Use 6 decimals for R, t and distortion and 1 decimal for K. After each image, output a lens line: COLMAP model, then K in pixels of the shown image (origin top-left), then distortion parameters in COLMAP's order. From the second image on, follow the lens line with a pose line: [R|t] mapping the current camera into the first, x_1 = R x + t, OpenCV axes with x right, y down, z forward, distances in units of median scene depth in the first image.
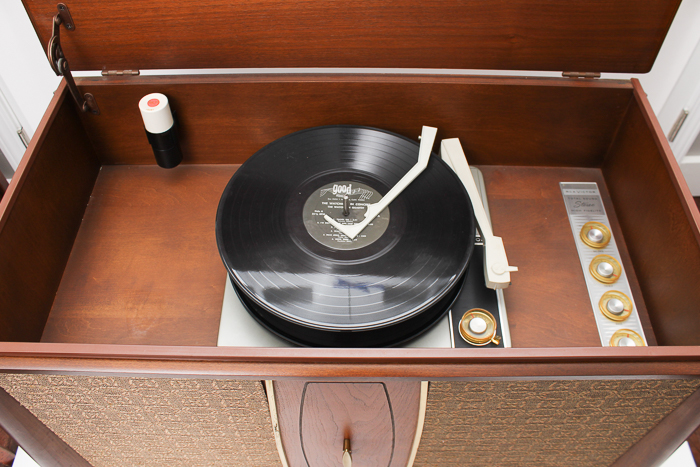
lens RADIAL K [[604.1, 0, 350.0], [0, 604.1, 233.5], [0, 0, 1]] dist [-0.171012, 0.155798]
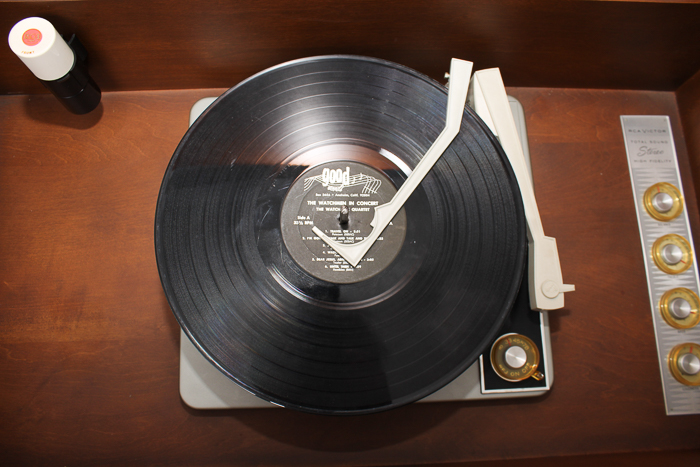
lens RADIAL K [[562.5, 0, 350.0], [0, 562.5, 233.5], [0, 0, 1]] dist [-0.158368, 0.118849]
pose [[0.998552, -0.025912, 0.047150, -0.027978], [0.005185, 0.918643, 0.395055, -0.255380], [-0.053551, -0.394238, 0.917447, 0.381148]]
